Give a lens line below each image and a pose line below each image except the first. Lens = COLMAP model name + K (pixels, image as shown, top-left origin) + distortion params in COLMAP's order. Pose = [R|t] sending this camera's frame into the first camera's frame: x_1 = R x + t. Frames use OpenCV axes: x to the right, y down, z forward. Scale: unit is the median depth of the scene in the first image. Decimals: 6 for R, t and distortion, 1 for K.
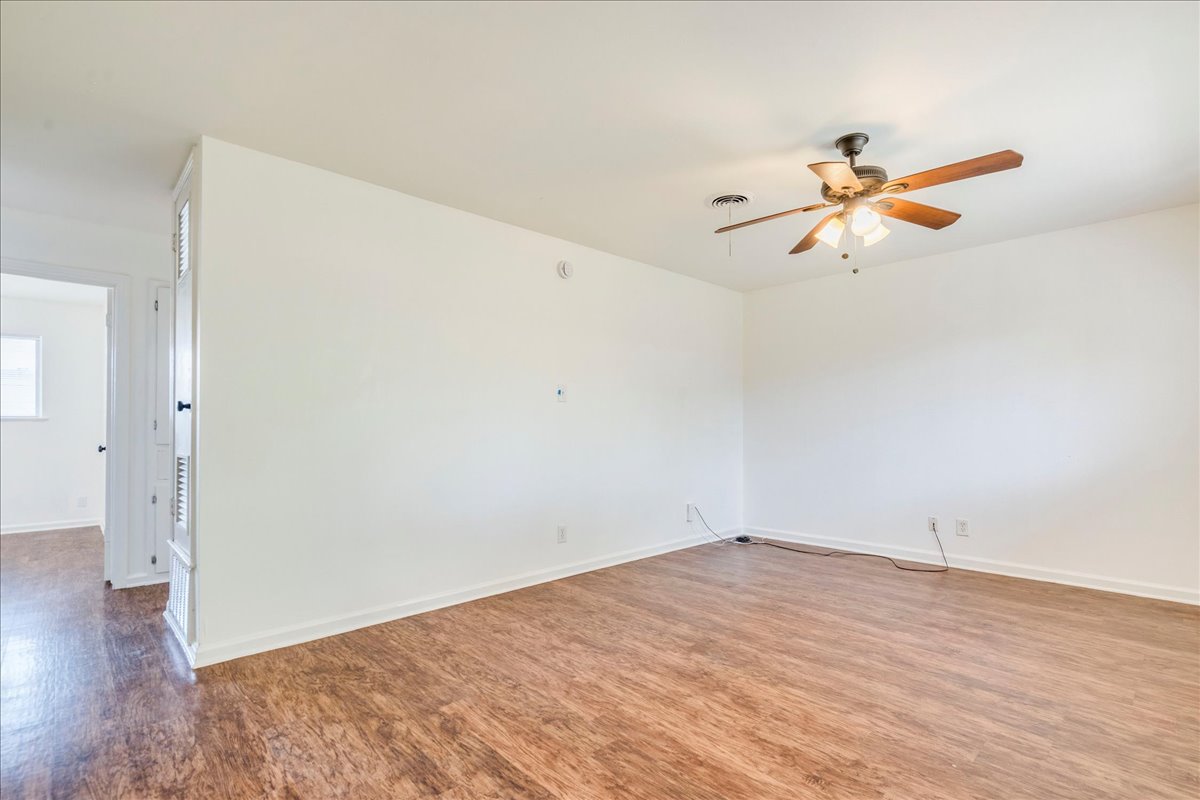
lens RADIAL K [[560.2, 0, 611.9], [0, 560.2, 427.0], [0, 0, 1]] dist [-0.001122, -0.000611]
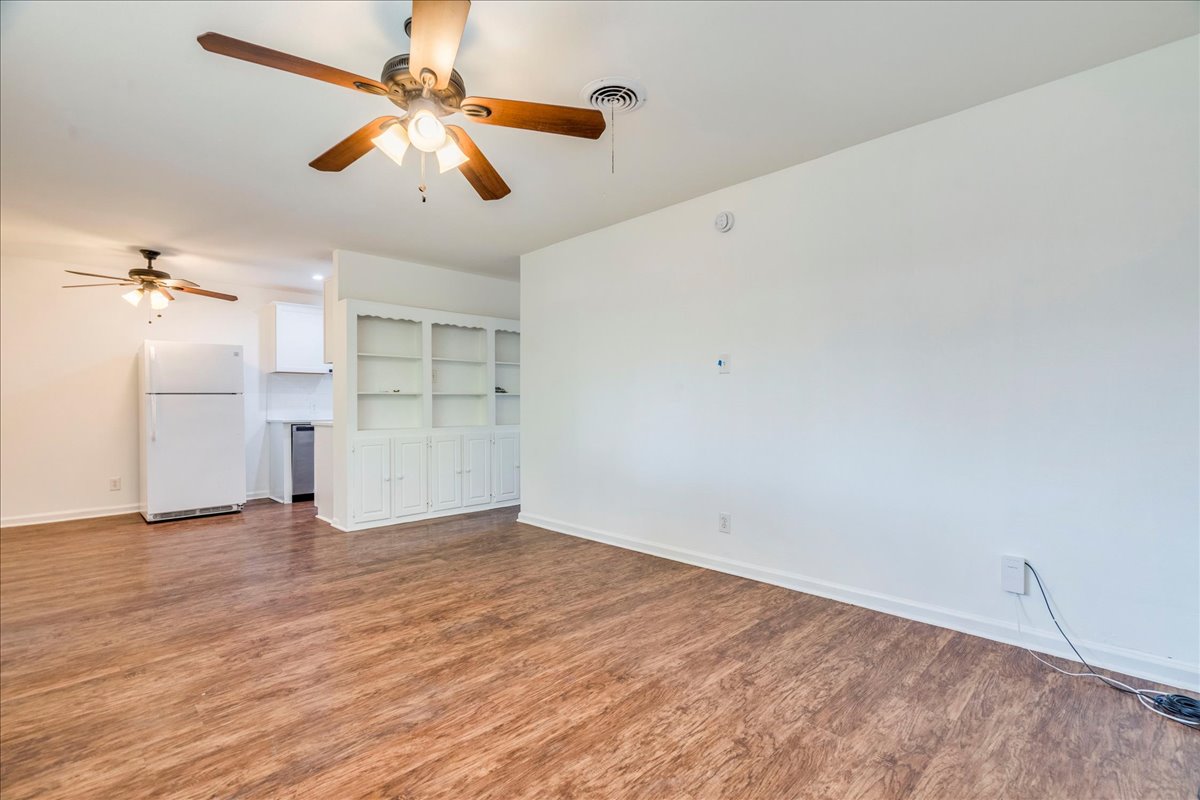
lens RADIAL K [[545.4, 0, 601.4], [0, 545.4, 401.9], [0, 0, 1]] dist [-0.004297, 0.000784]
pose [[0.009817, -0.000195, -0.999952, 1.258817], [0.003554, 0.999994, -0.000160, -0.000556], [0.999945, -0.003552, 0.009818, 1.306624]]
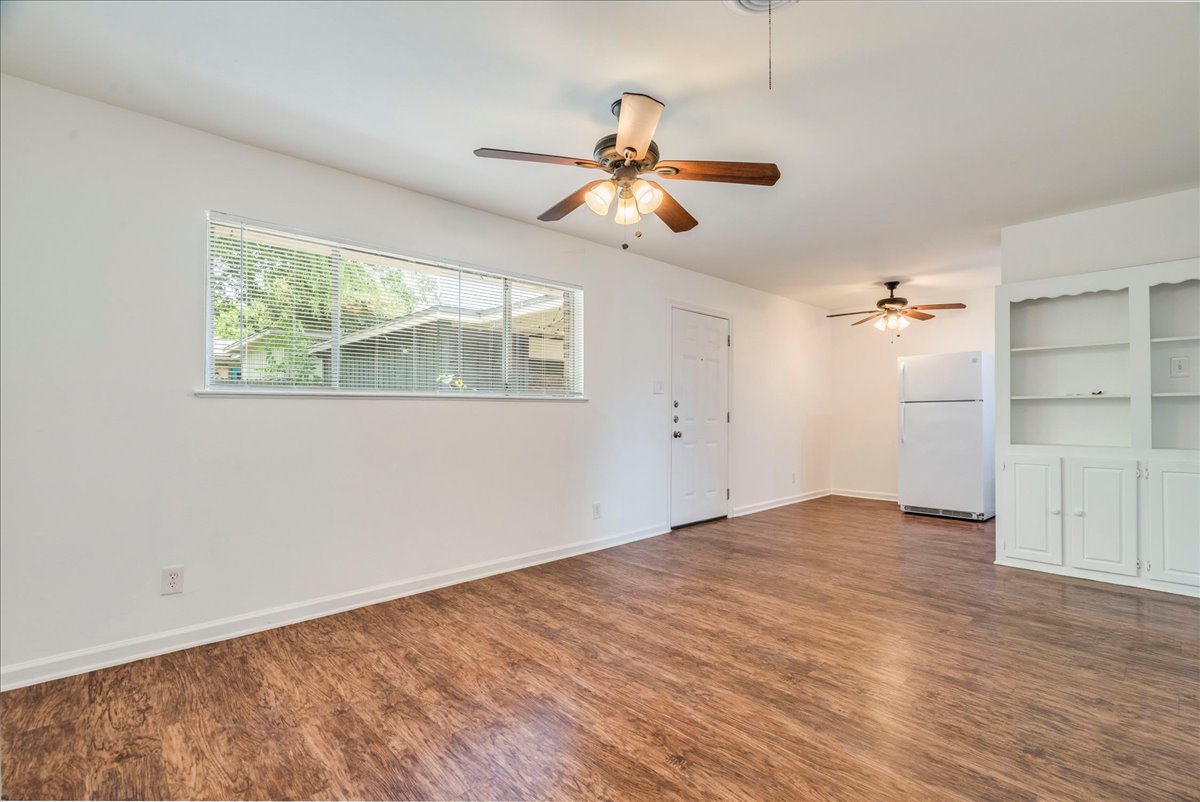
lens RADIAL K [[545.4, 0, 607.6], [0, 545.4, 405.0], [0, 0, 1]] dist [-0.004297, 0.000784]
pose [[-0.999847, 0.006277, 0.016311, 0.480341], [0.006045, 0.999880, -0.014248, 0.000190], [-0.016399, -0.014147, -0.999765, 2.032362]]
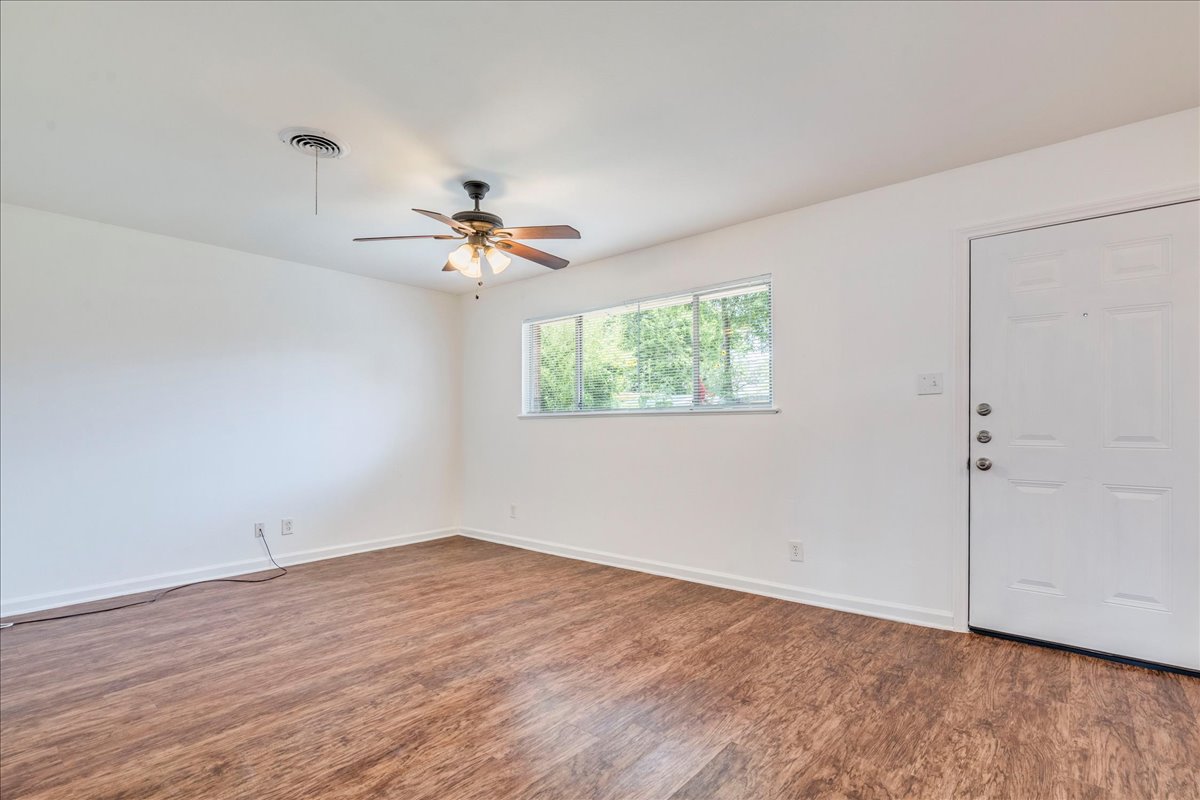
lens RADIAL K [[564.8, 0, 594.1], [0, 564.8, 425.3], [0, 0, 1]] dist [-0.005188, 0.000555]
pose [[-0.083877, 0.006404, 0.996456, -0.817342], [0.007727, 0.999953, -0.005776, 0.002639], [-0.996446, 0.007216, -0.083922, 0.900790]]
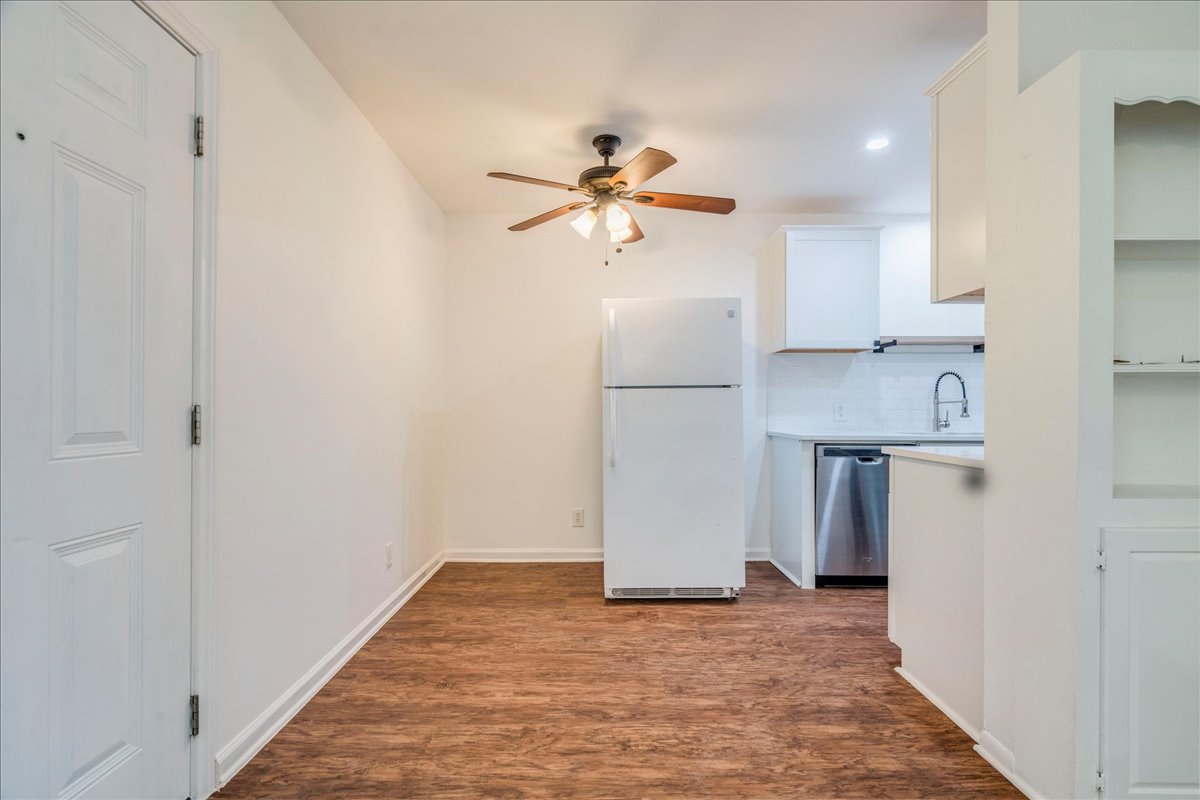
lens RADIAL K [[545.4, 0, 591.1], [0, 545.4, 409.8], [0, 0, 1]] dist [-0.004297, 0.000784]
pose [[-0.704159, 0.008417, -0.709993, 0.134995], [0.001140, 0.999942, 0.010724, -0.000538], [0.710042, 0.006742, -0.704127, 0.494719]]
